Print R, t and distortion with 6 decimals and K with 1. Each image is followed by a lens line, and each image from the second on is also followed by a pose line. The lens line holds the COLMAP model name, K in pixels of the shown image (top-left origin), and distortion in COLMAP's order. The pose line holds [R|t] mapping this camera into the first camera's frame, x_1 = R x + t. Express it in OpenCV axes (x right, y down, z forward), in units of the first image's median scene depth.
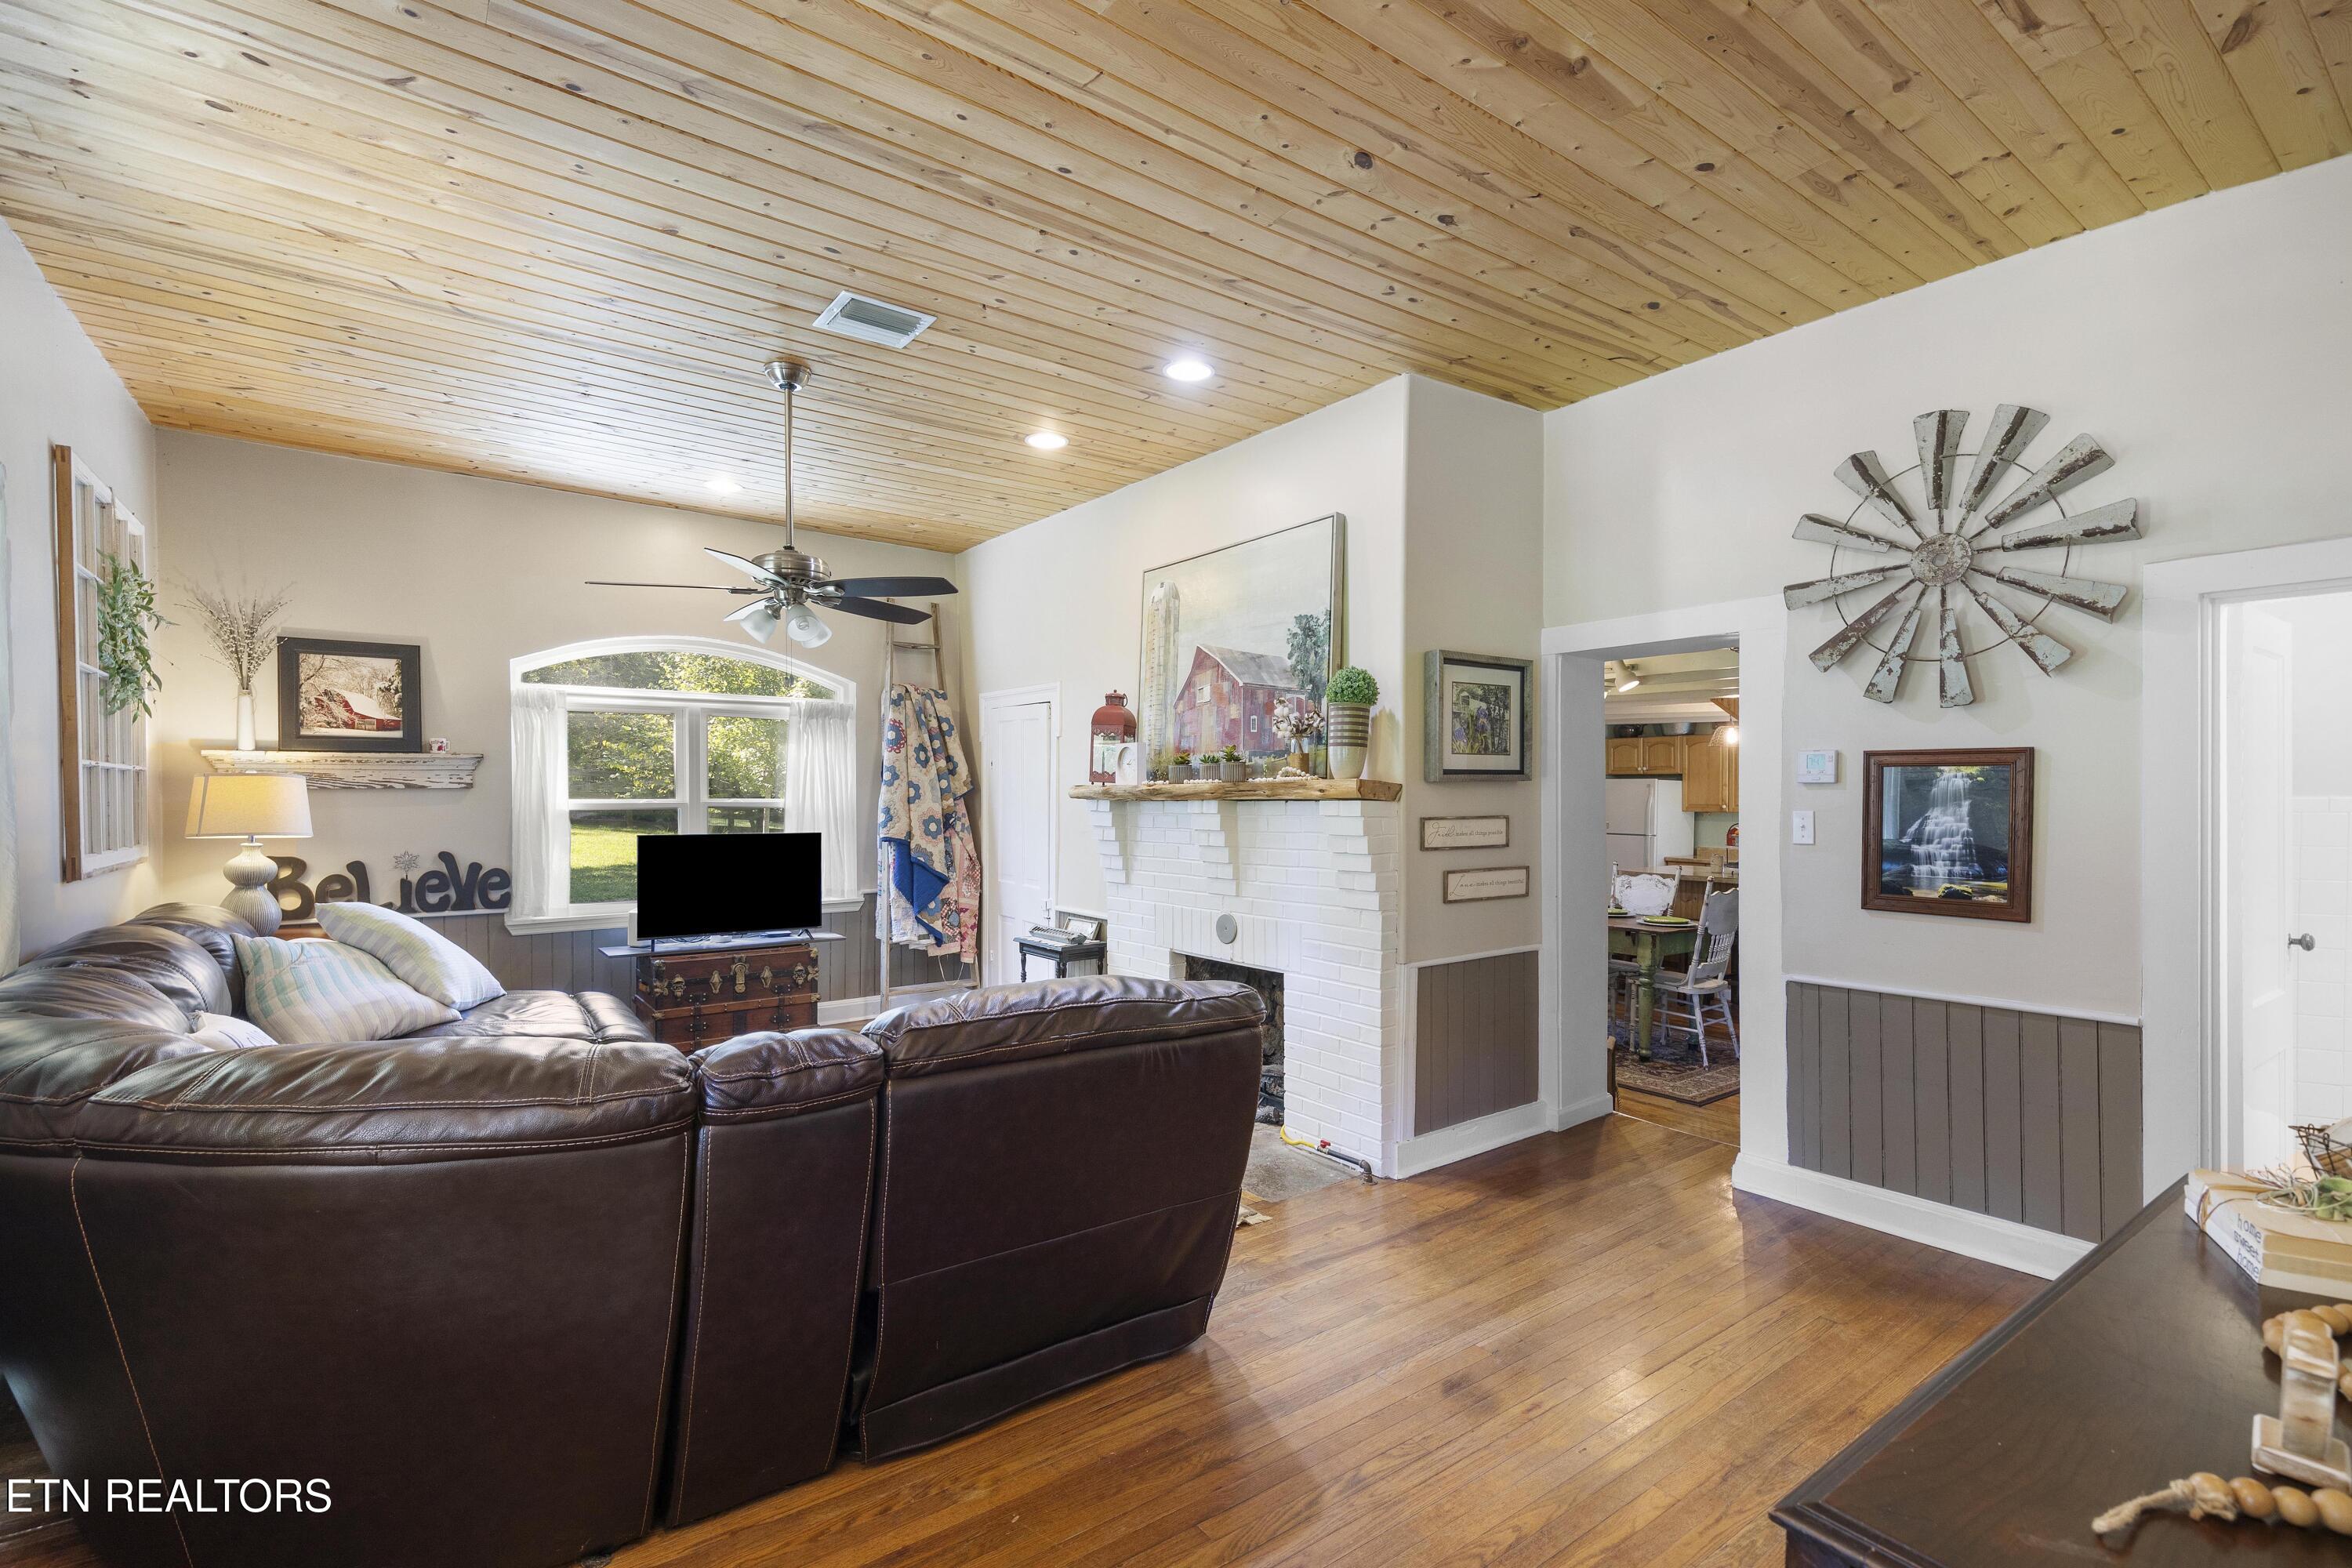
lens RADIAL K [[1043.7, 0, 1194.9], [0, 1043.7, 804.9], [0, 0, 1]] dist [0.002333, -0.000380]
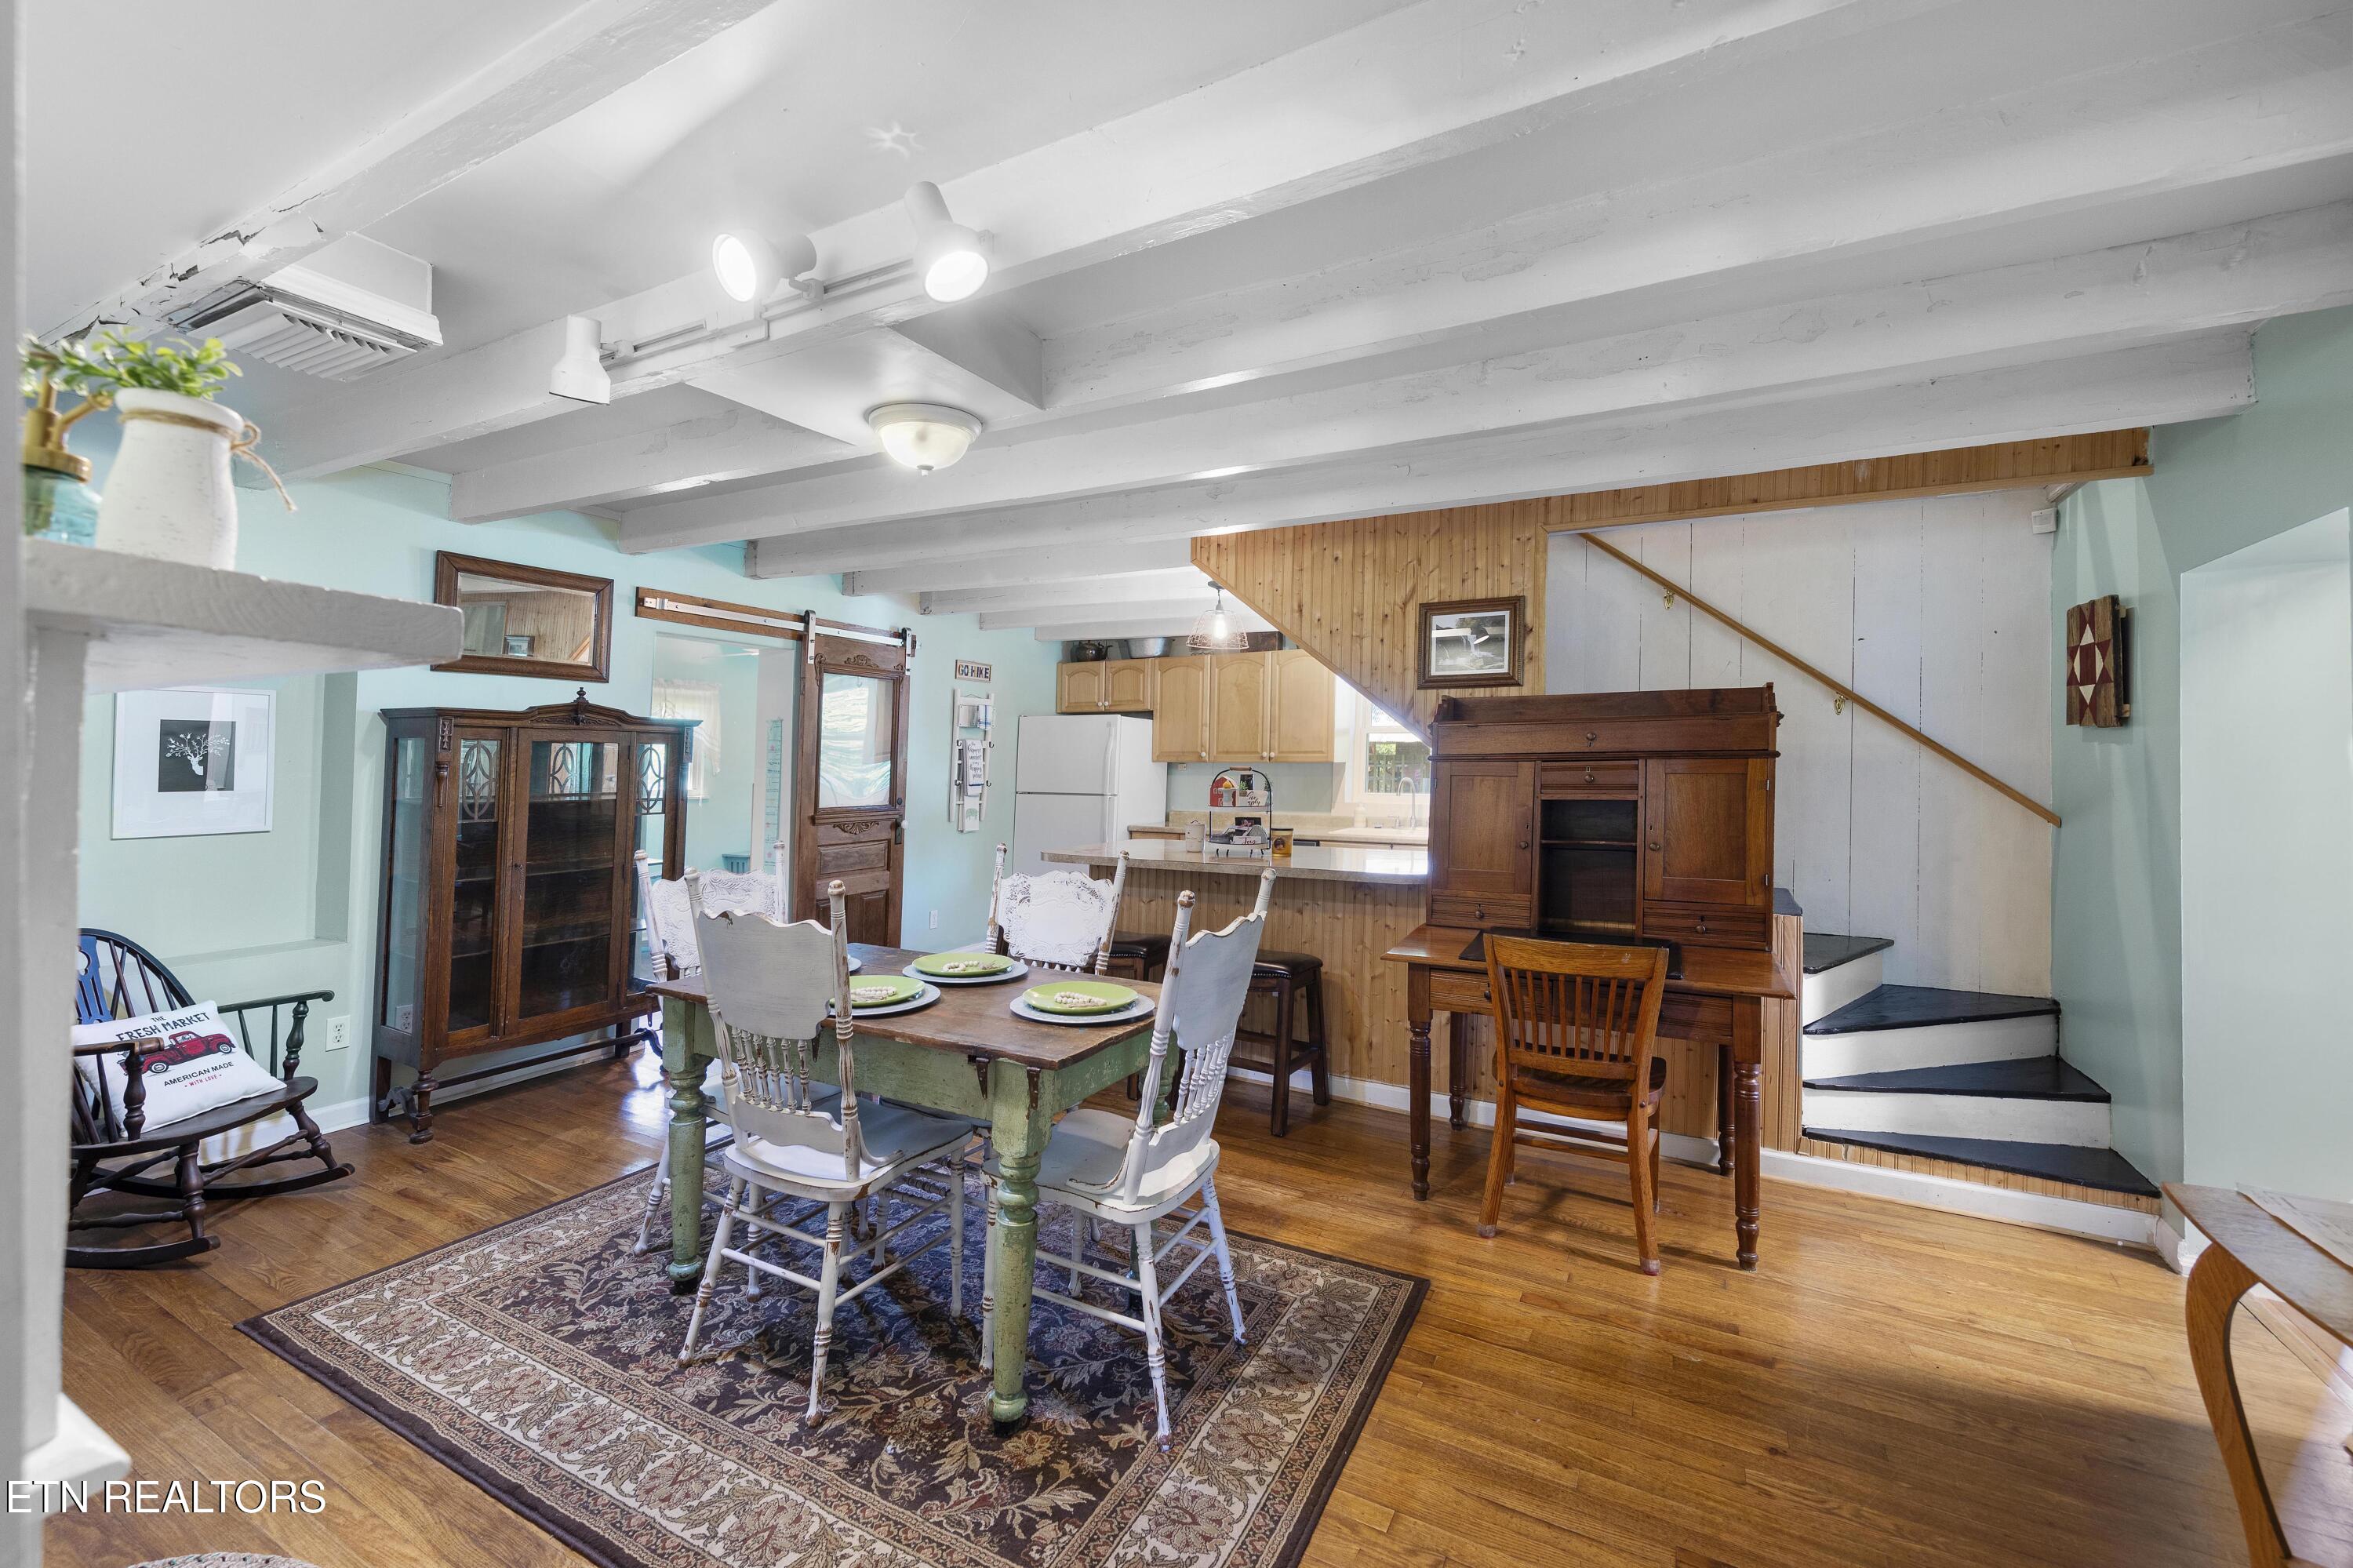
lens RADIAL K [[961.9, 0, 1156.3], [0, 961.9, 763.9], [0, 0, 1]] dist [0.003609, -0.000145]
pose [[0.911438, 0.011520, 0.411277, 0.414772], [-0.007441, 0.999906, -0.011518, 0.033003], [-0.411371, 0.007438, 0.911438, 0.834073]]
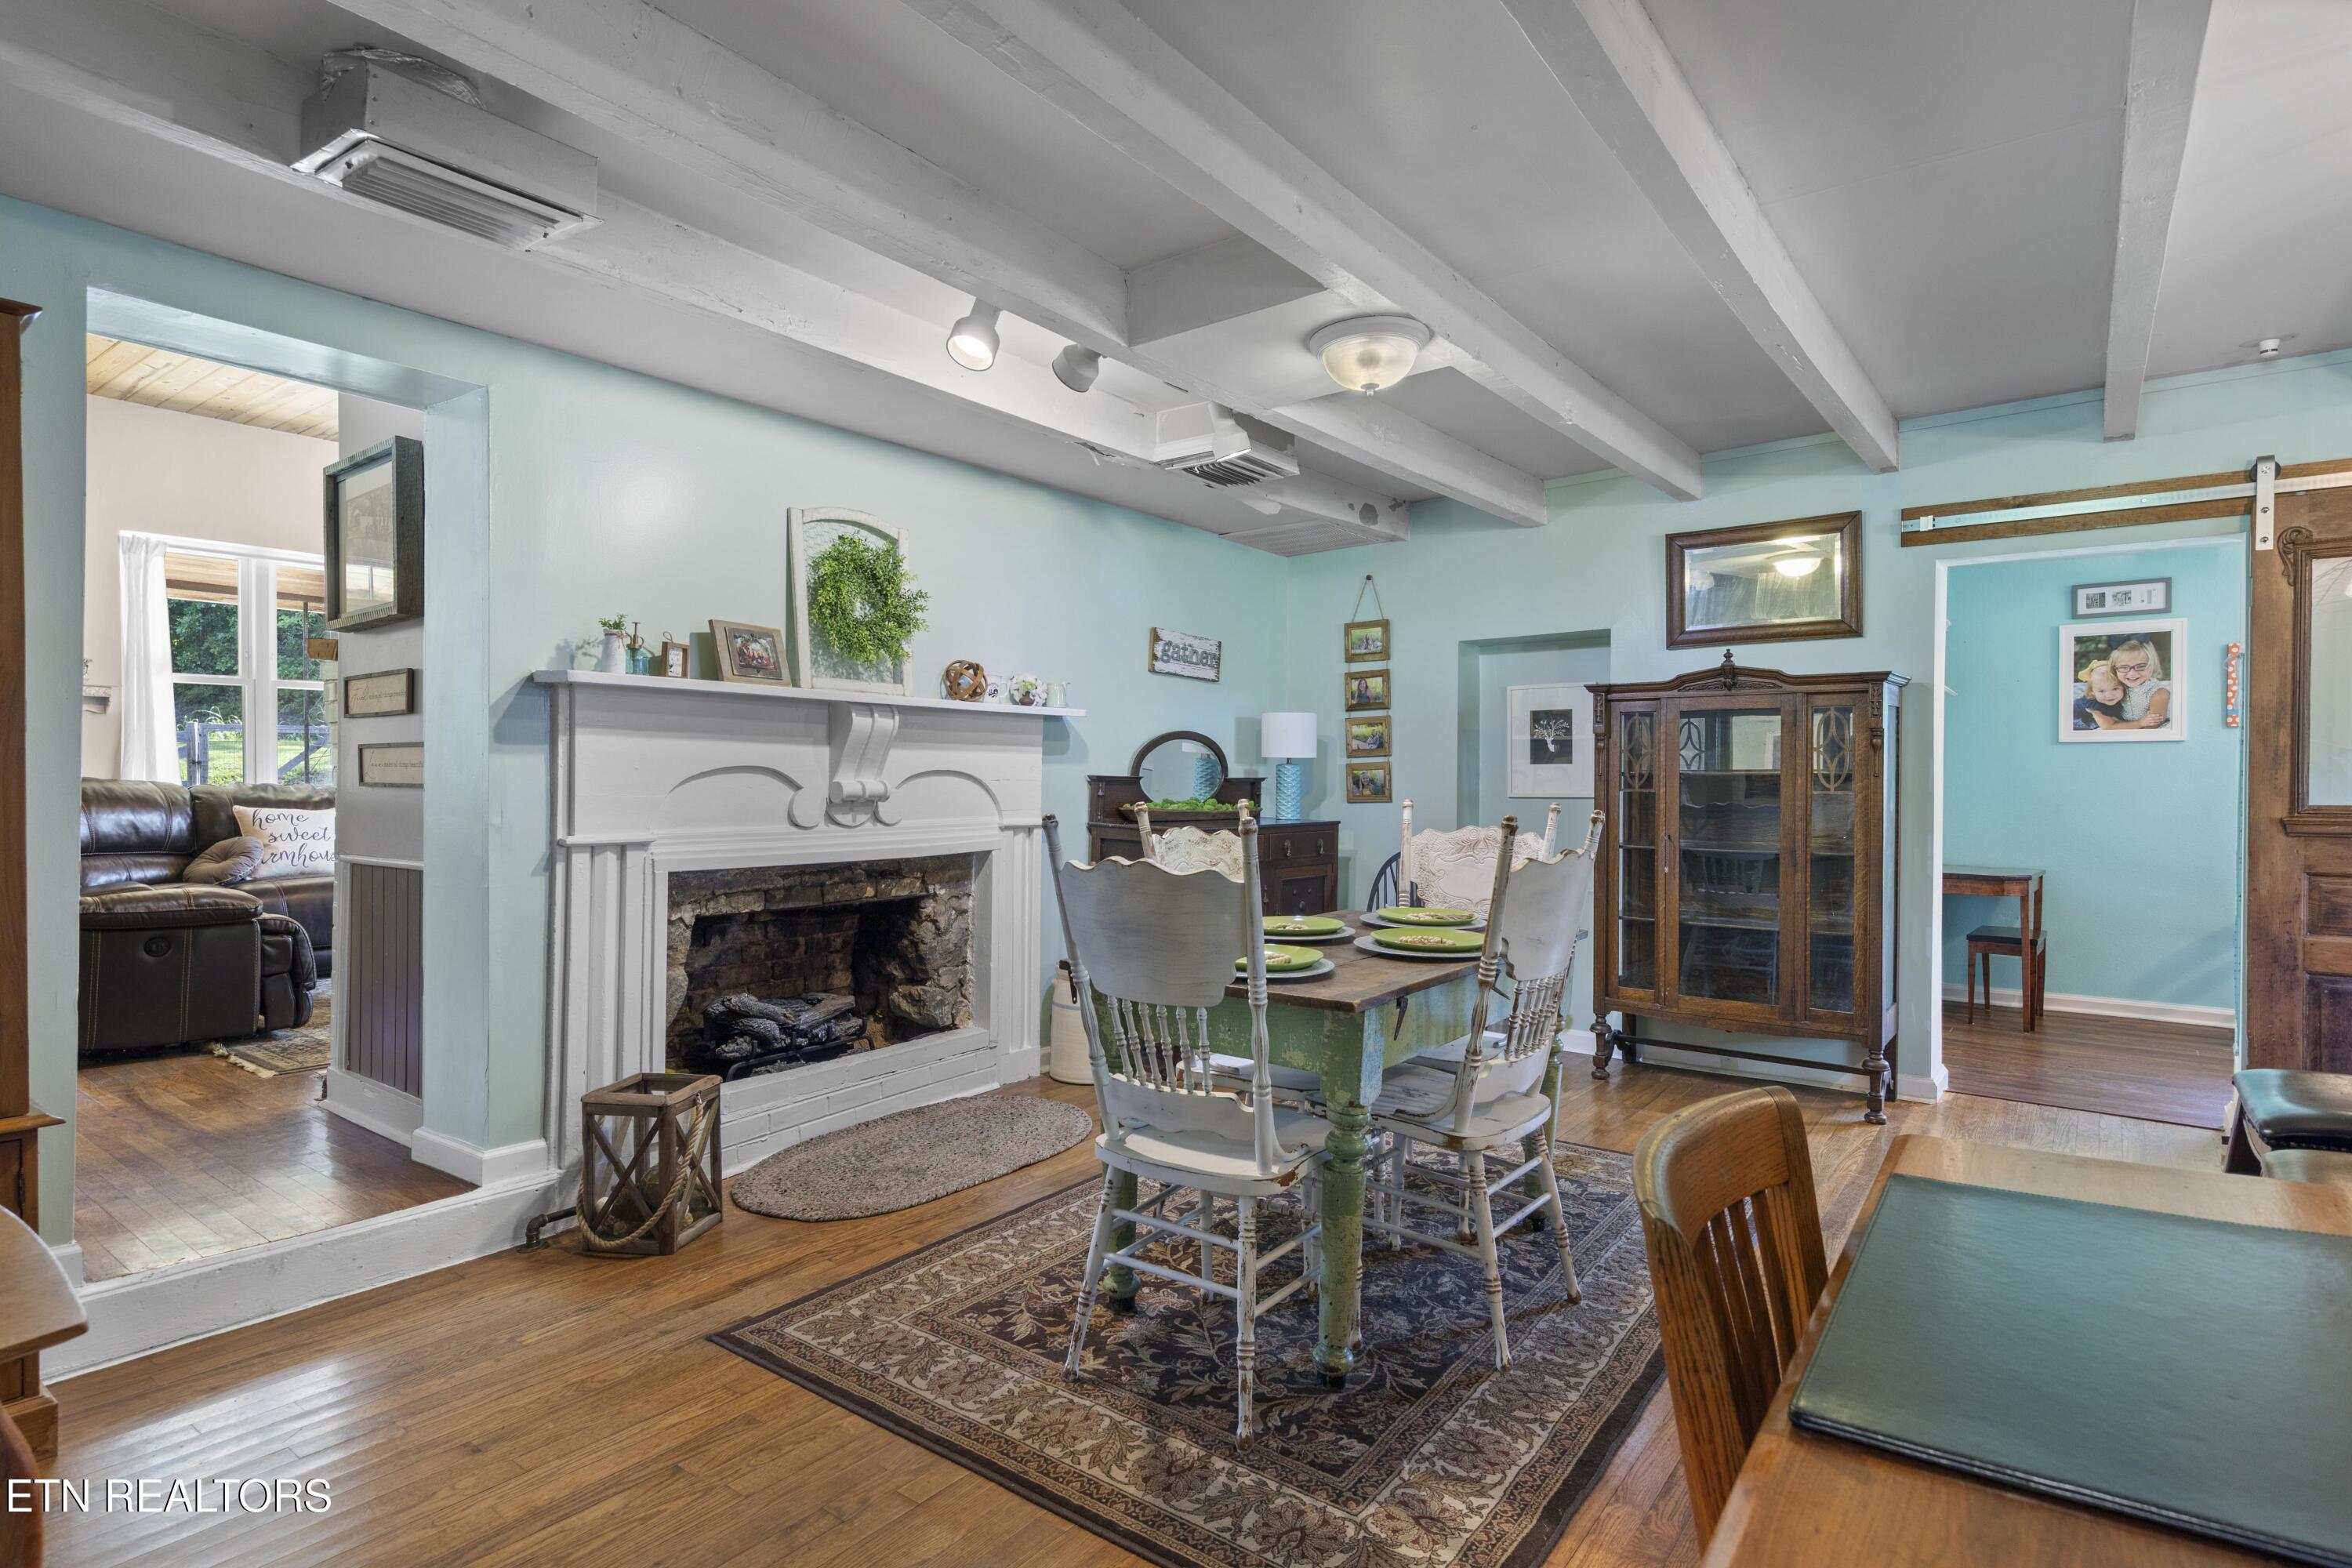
lens RADIAL K [[1214.2, 0, 1168.2], [0, 1214.2, 763.5], [0, 0, 1]] dist [0.006223, 0.000675]
pose [[0.269617, -0.006903, -0.962943, 1.047995], [-0.012946, 0.999858, -0.010792, 0.064081], [0.962881, 0.015376, 0.269490, 1.089395]]
